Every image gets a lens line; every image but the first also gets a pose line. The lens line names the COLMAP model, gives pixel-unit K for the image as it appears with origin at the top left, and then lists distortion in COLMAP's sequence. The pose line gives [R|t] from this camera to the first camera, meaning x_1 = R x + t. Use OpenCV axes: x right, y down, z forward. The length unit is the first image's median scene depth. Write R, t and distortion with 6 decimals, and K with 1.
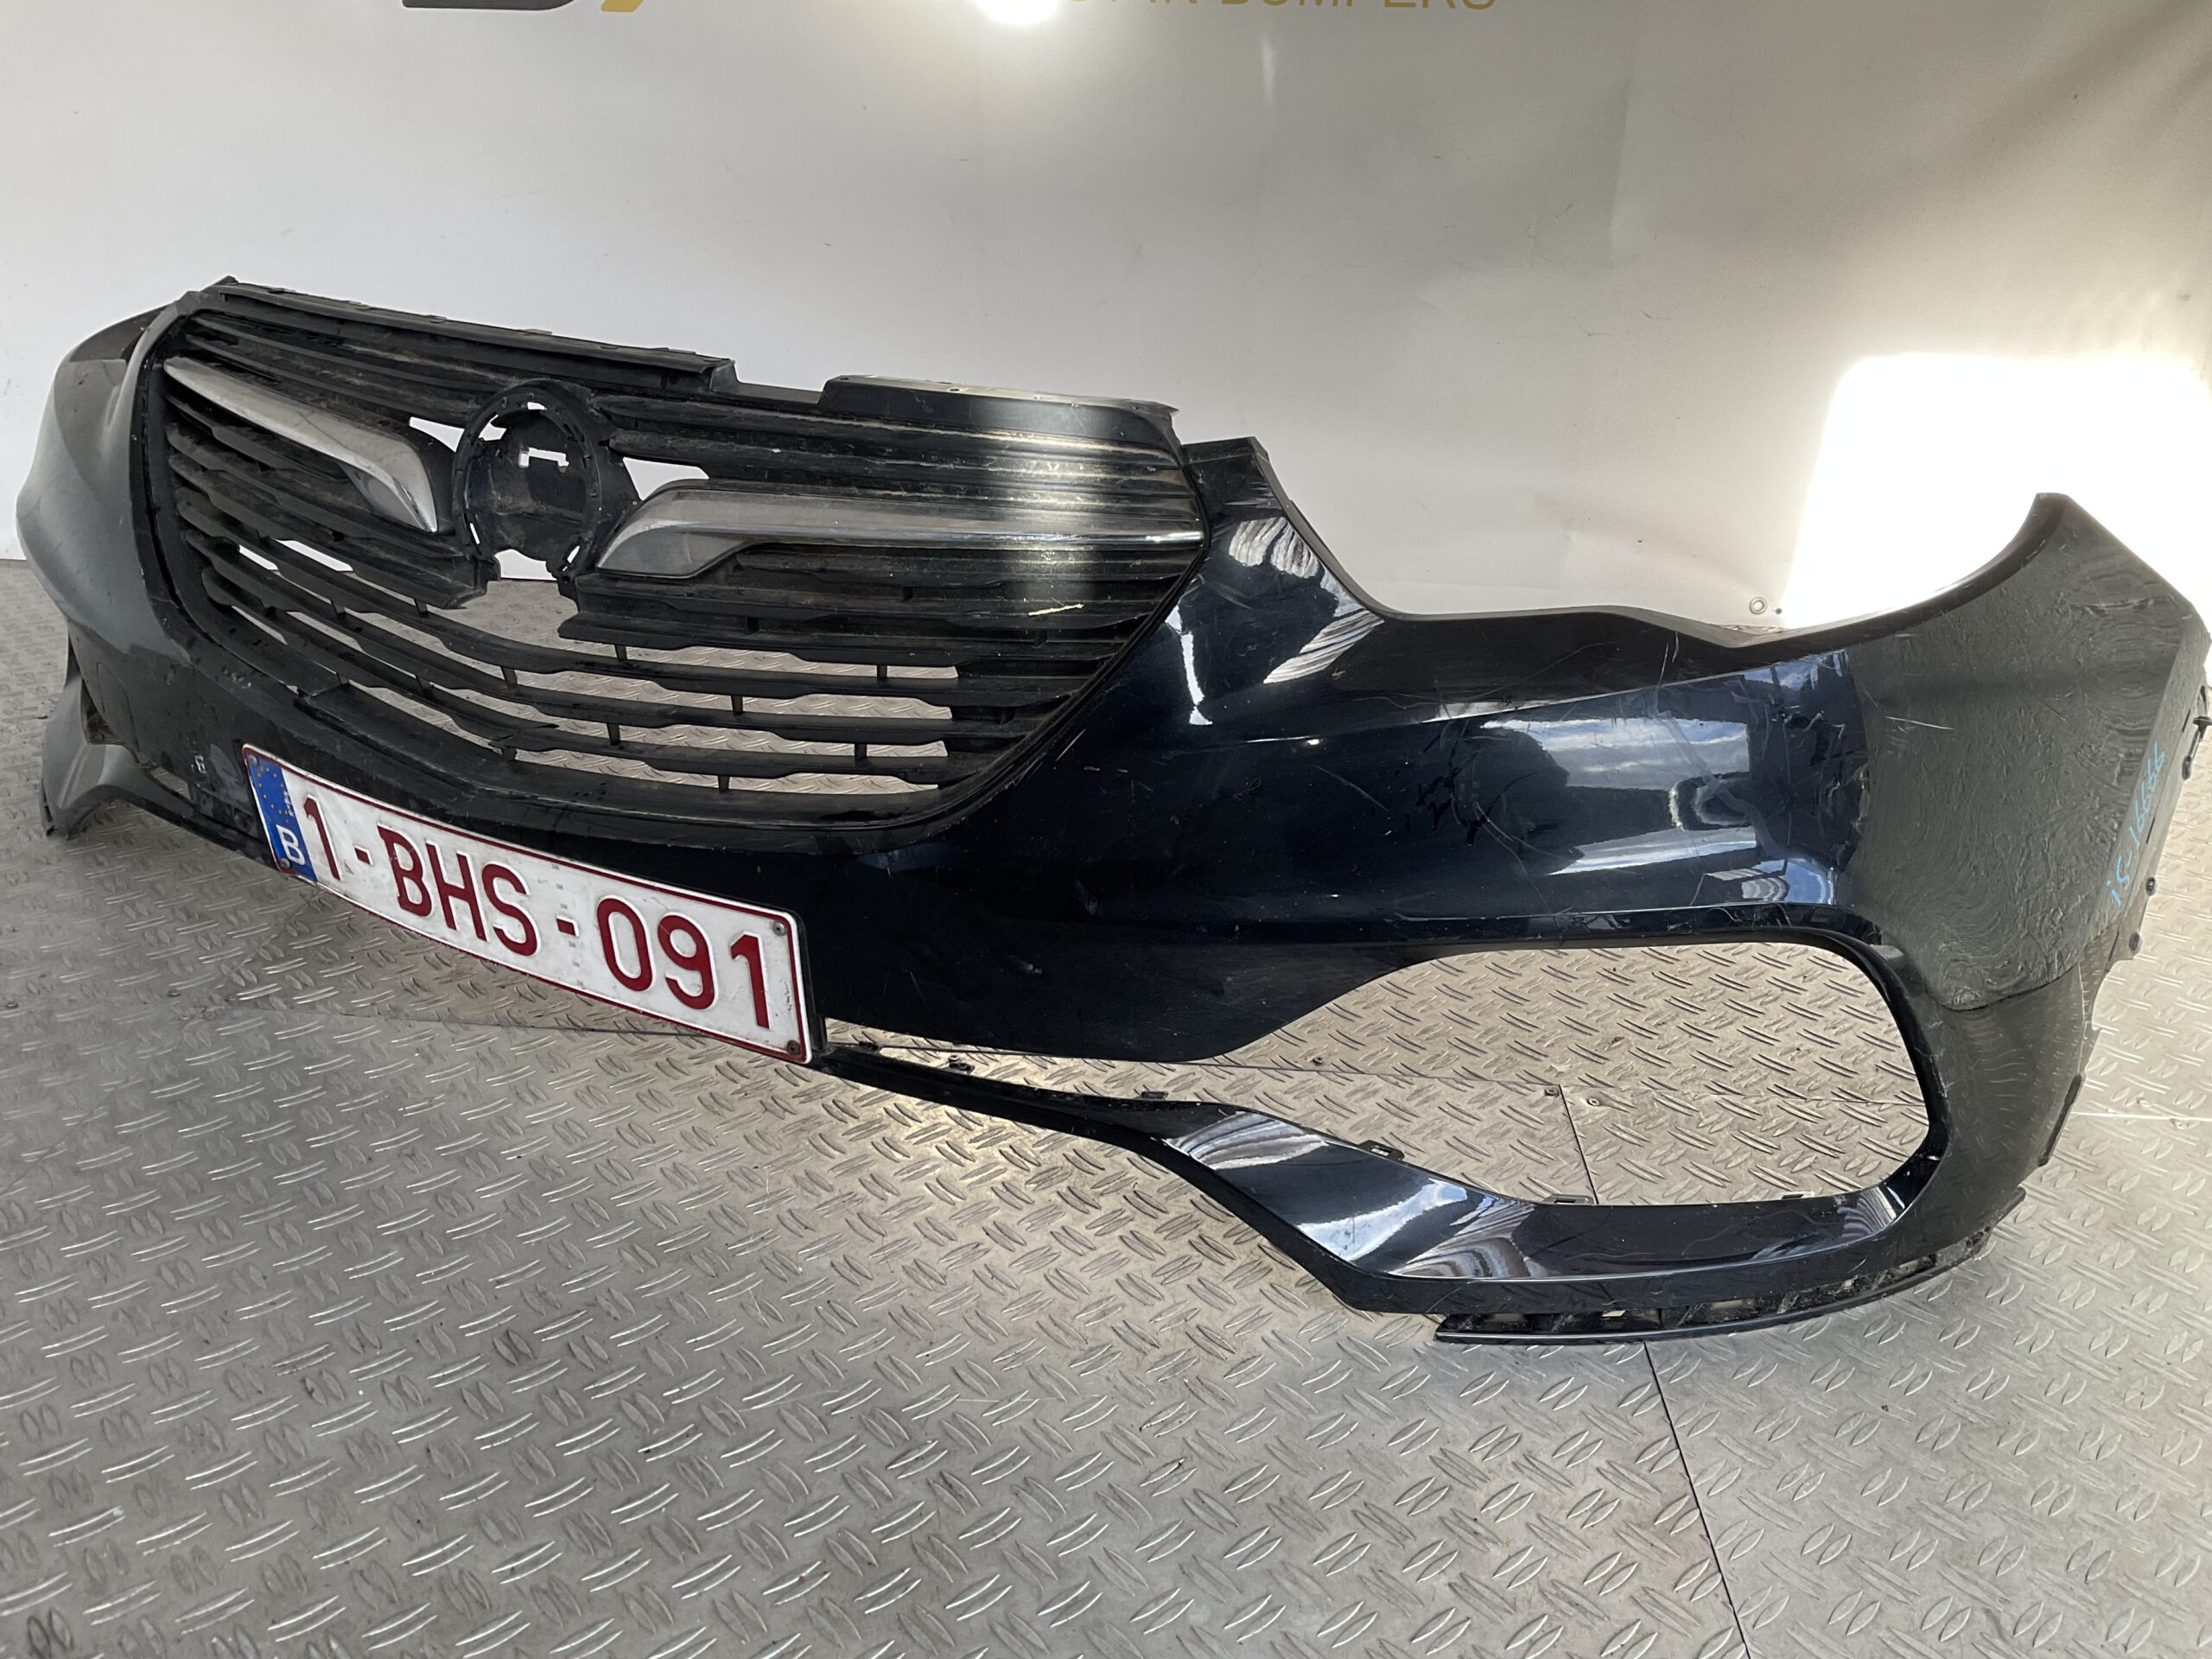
lens RADIAL K [[1815.8, 0, 1106.0], [0, 1815.8, 829.5], [0, 0, 1]] dist [0.113735, -0.241523]
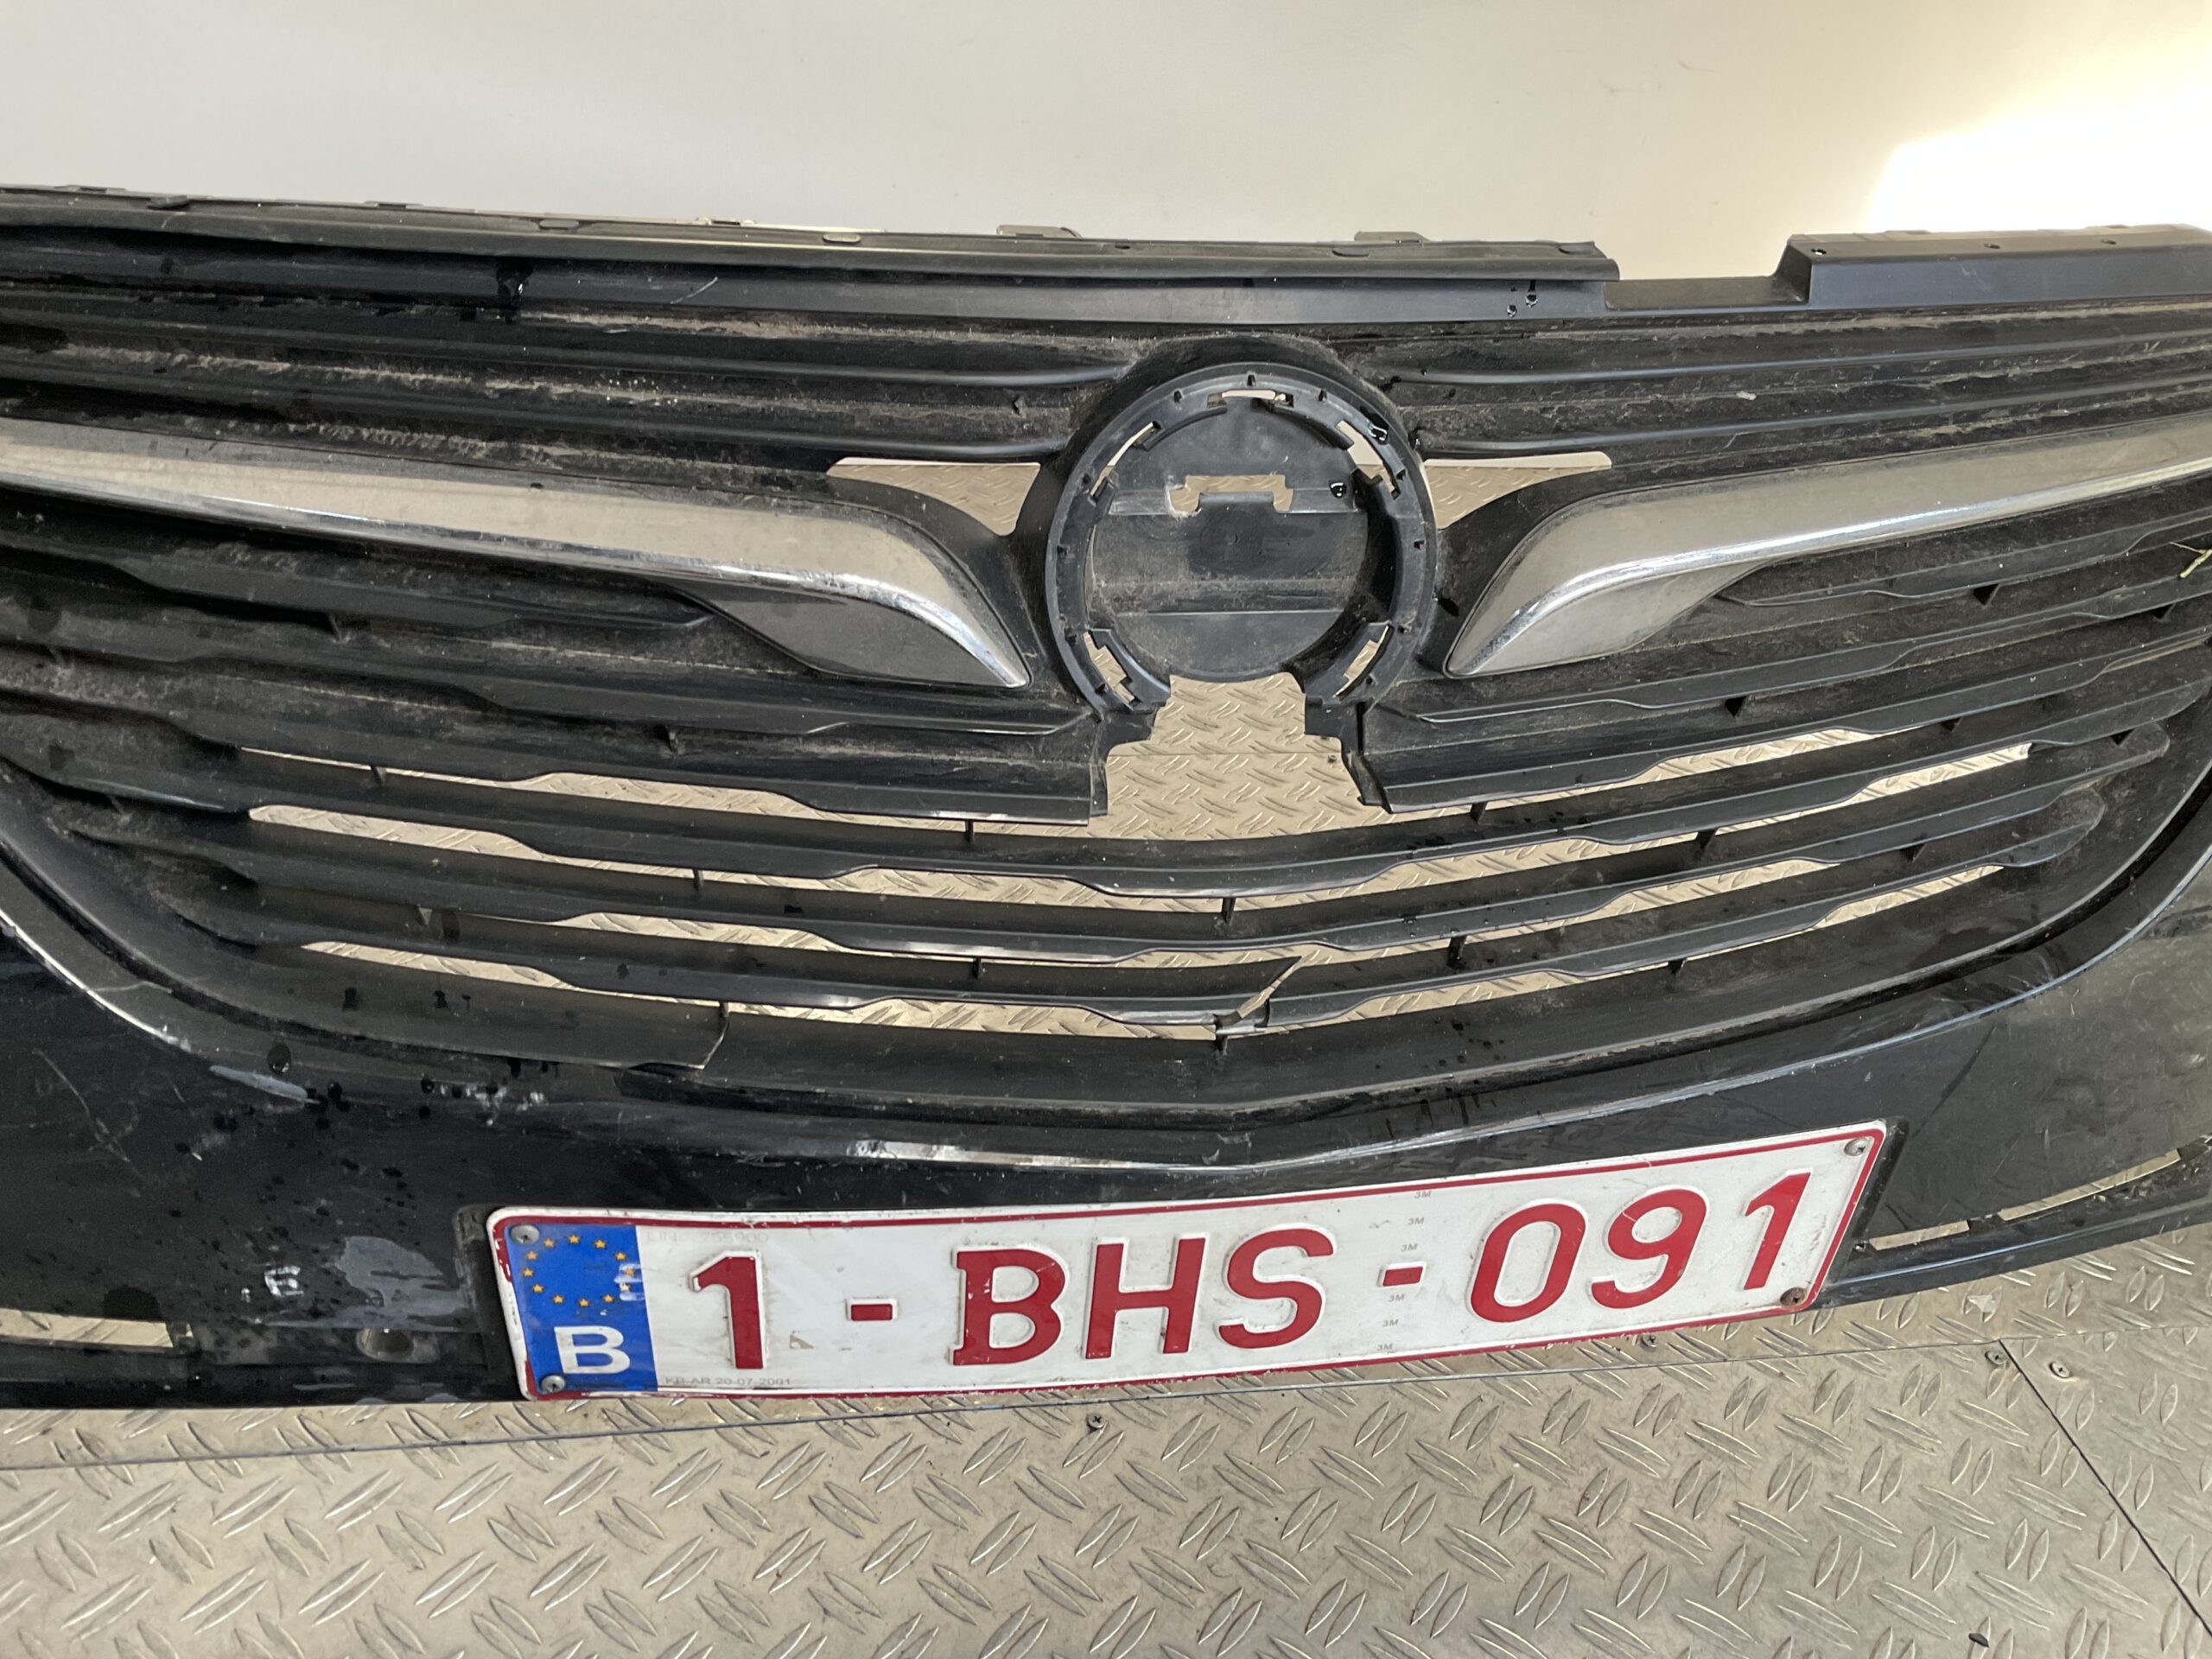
lens RADIAL K [[1815.8, 0, 1106.0], [0, 1815.8, 829.5], [0, 0, 1]] dist [0.113735, -0.241523]
pose [[0.765885, -0.319209, 0.558146, -0.637840], [0.222549, 0.946012, 0.235653, -0.235357], [-0.603235, -0.056268, 0.795576, 0.595102]]
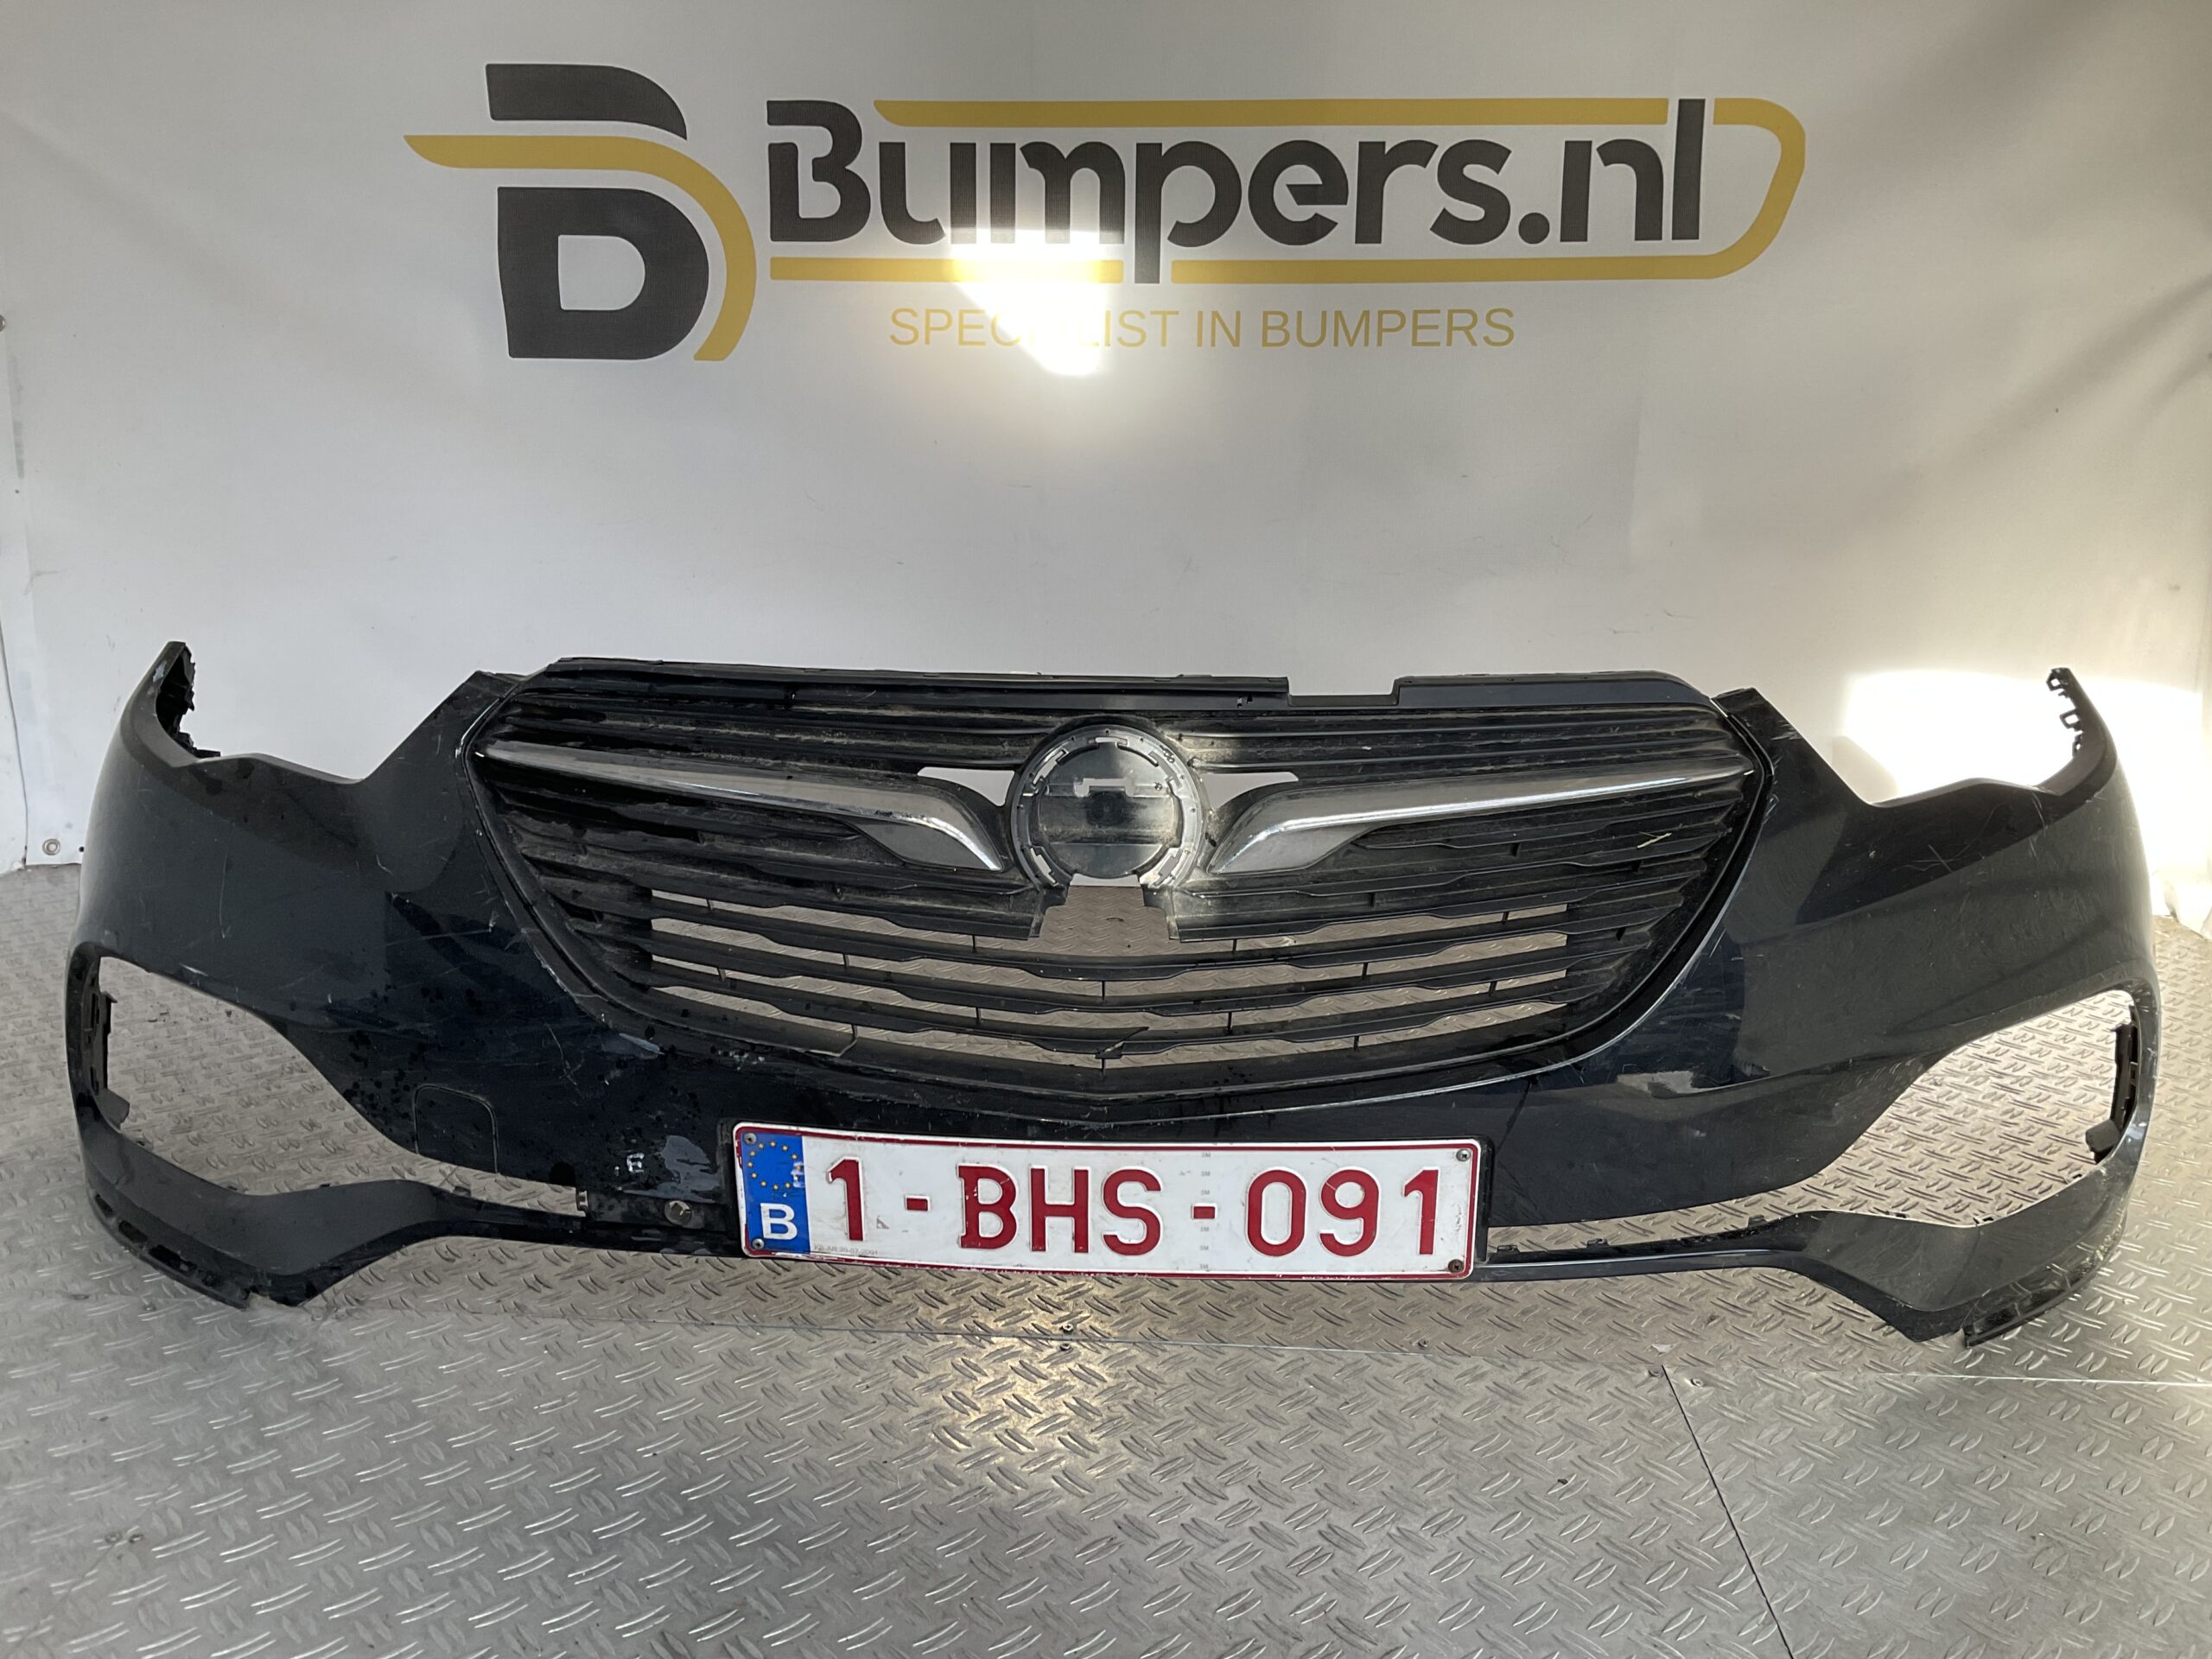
lens RADIAL K [[1815.8, 0, 1106.0], [0, 1815.8, 829.5], [0, 0, 1]] dist [0.113735, -0.241523]
pose [[0.874903, -0.139028, 0.463914, -0.793766], [0.204228, 0.974484, -0.093120, -0.074930], [-0.439131, 0.176215, 0.880973, 0.055088]]
